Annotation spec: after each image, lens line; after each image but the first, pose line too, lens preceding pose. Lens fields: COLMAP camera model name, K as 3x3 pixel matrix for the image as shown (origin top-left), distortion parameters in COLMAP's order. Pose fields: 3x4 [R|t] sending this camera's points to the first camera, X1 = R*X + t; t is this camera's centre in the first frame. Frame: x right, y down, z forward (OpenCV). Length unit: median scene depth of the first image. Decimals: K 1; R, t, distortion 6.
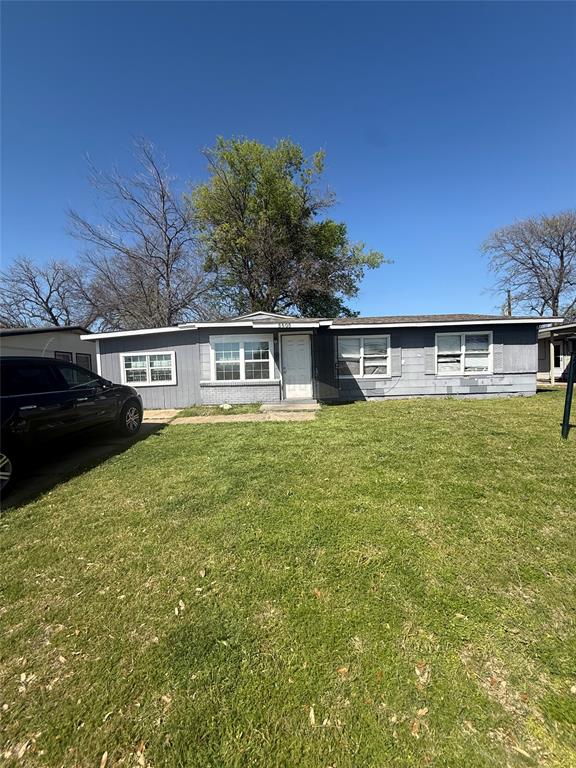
lens RADIAL K [[326.9, 0, 288.0], [0, 326.9, 384.0], [0, 0, 1]] dist [-0.004823, -0.000043]
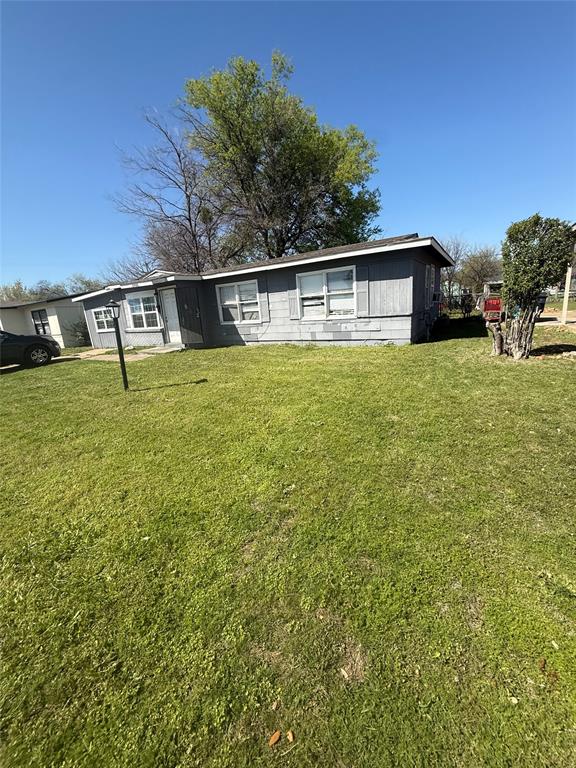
lens RADIAL K [[326.9, 0, 288.0], [0, 326.9, 384.0], [0, 0, 1]] dist [-0.004823, -0.000043]
pose [[0.850240, 0.087467, -0.519078, 0.933418], [0.024541, 0.978440, 0.205069, -0.041242], [0.525824, -0.187096, 0.829762, 0.163352]]
